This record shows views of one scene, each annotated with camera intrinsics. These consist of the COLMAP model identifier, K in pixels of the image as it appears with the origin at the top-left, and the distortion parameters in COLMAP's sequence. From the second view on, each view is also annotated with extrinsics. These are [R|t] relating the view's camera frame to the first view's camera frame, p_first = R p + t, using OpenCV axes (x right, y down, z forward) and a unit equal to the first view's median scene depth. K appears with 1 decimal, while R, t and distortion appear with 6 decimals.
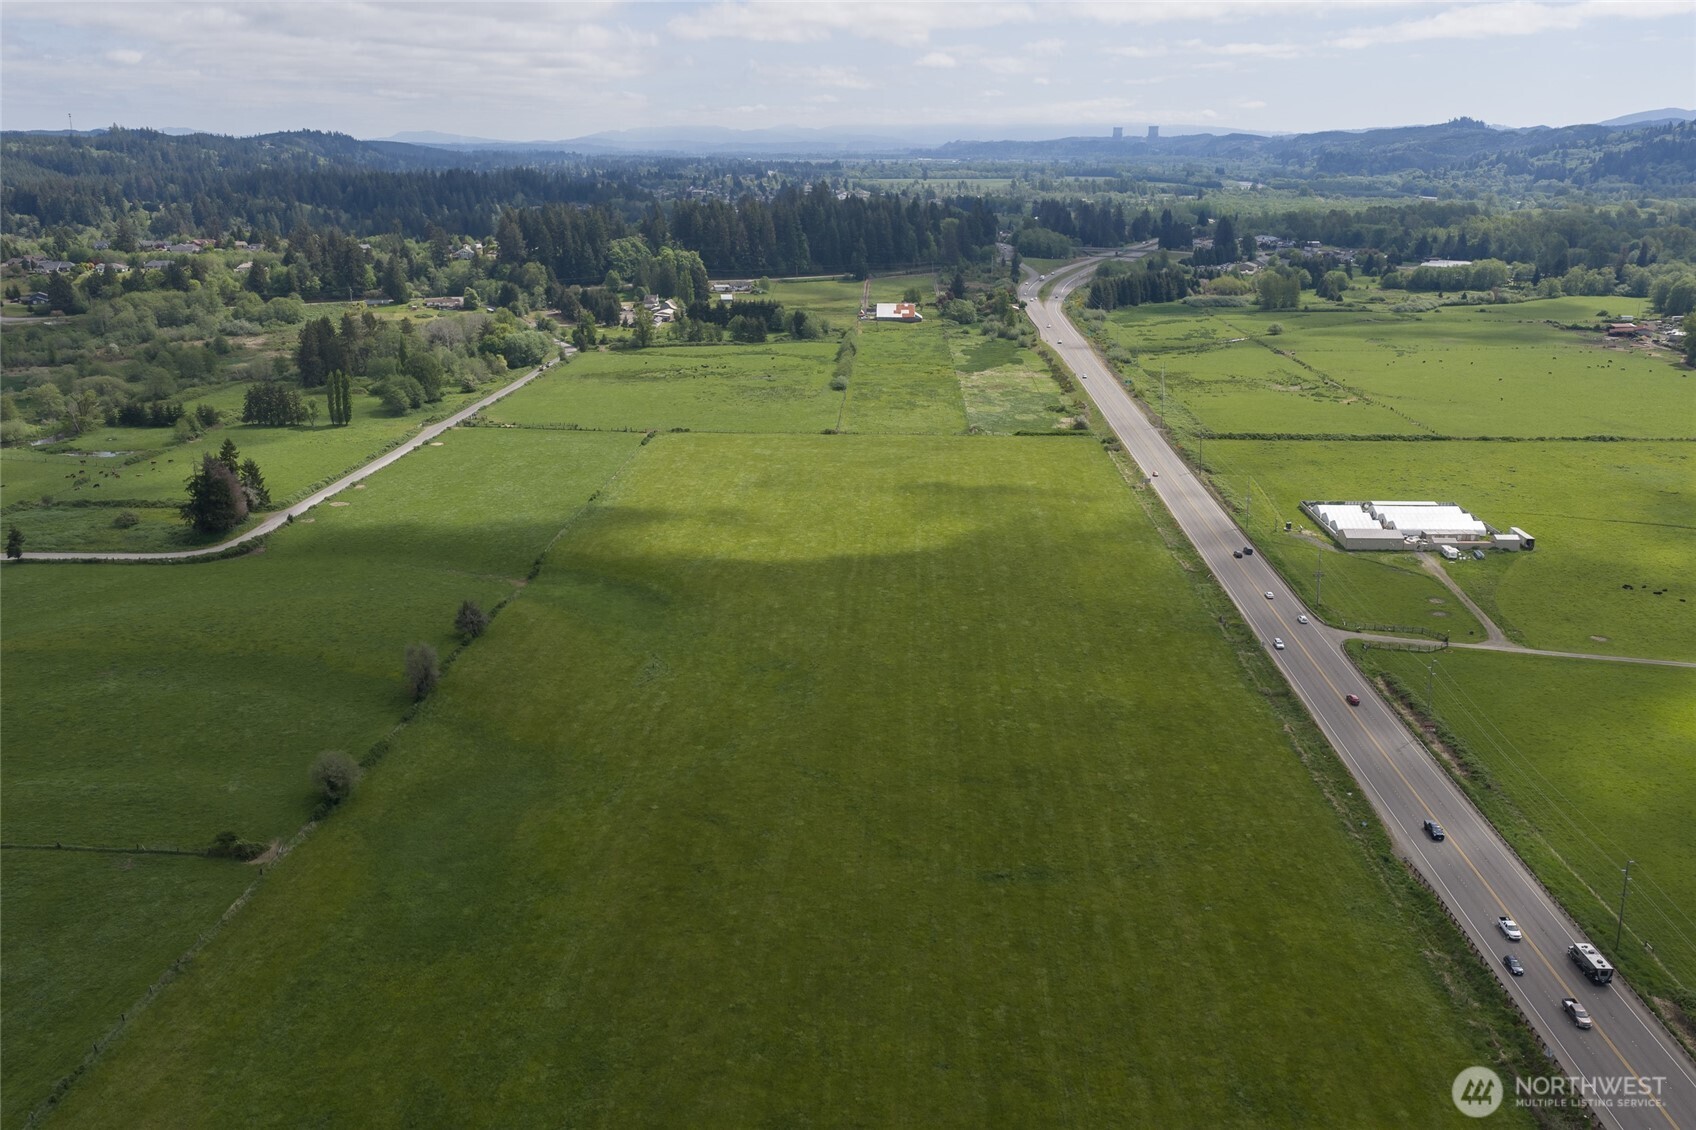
lens RADIAL K [[1387.0, 0, 844.4], [0, 1387.0, 567.7], [0, 0, 1]] dist [0.023027, -0.035360]
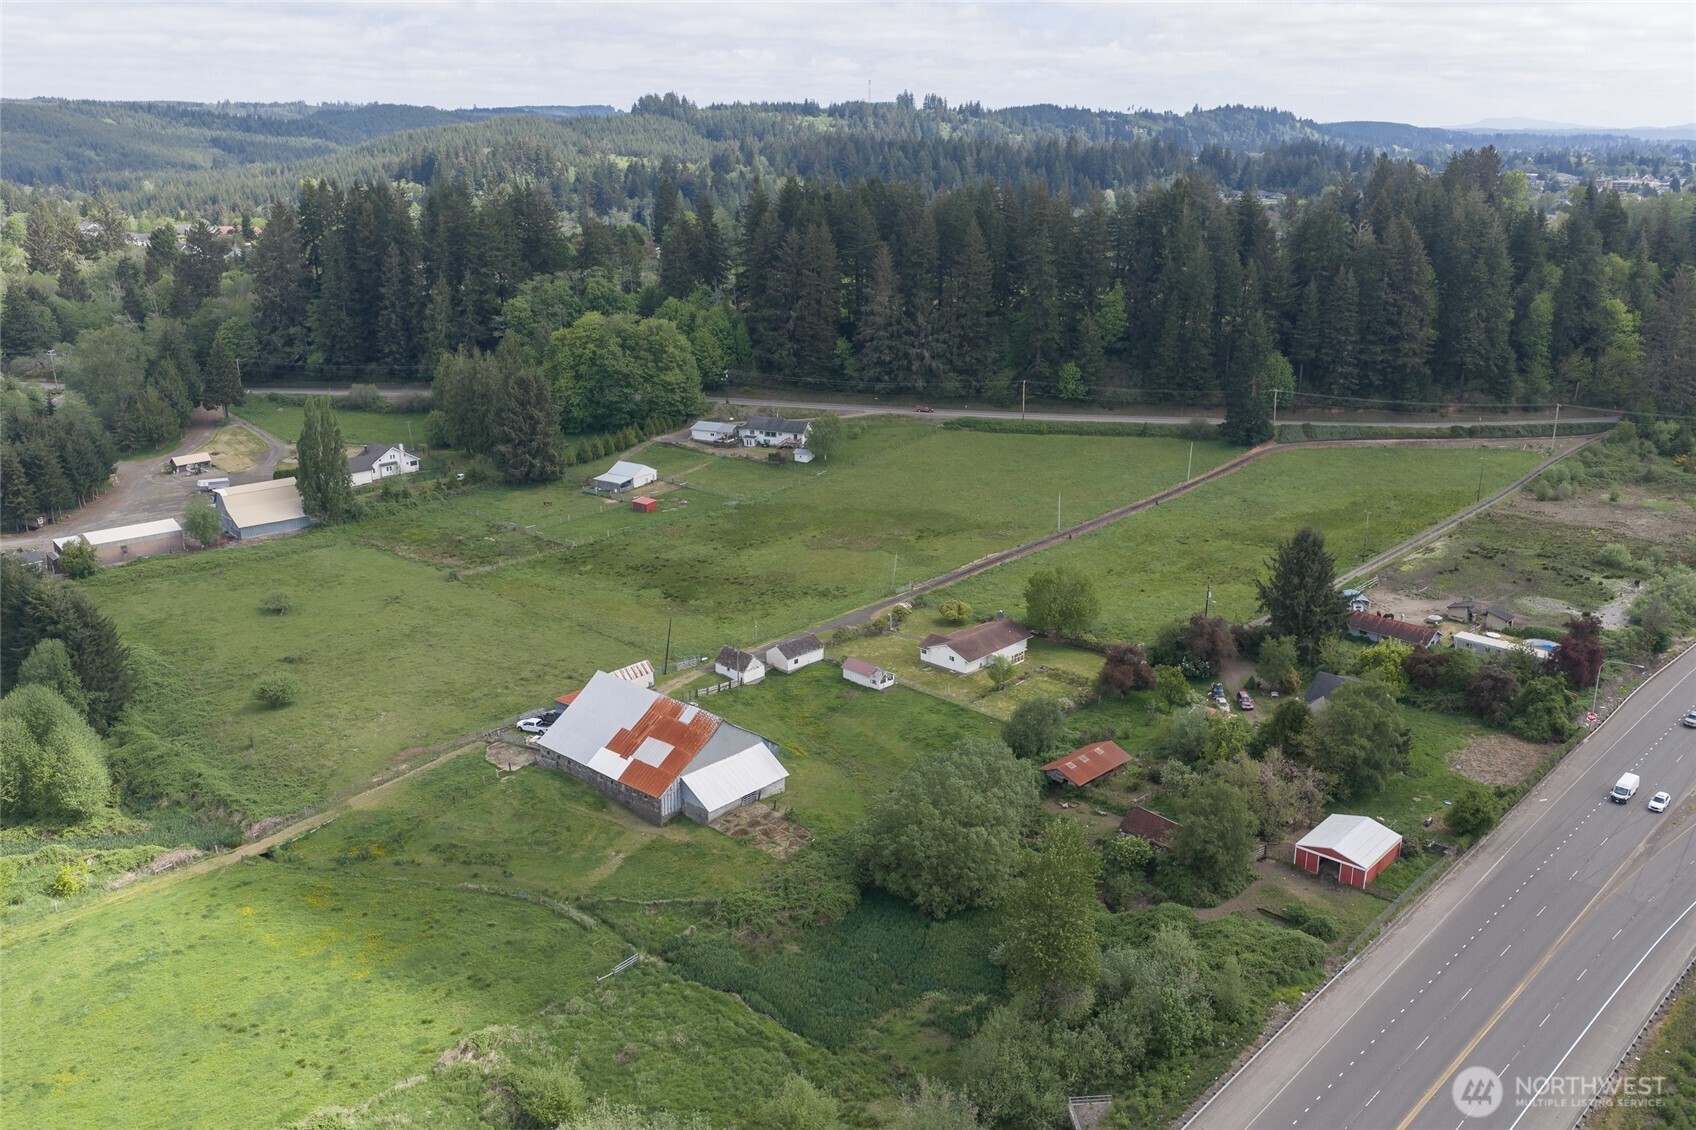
lens RADIAL K [[1387.0, 0, 860.5], [0, 1387.0, 572.7], [0, 0, 1]] dist [0.023027, -0.035360]
pose [[0.758625, 0.198068, -0.620691, 0.165875], [-0.191266, 0.978398, 0.078445, -0.209157], [0.622820, 0.059206, 0.780121, 0.784981]]
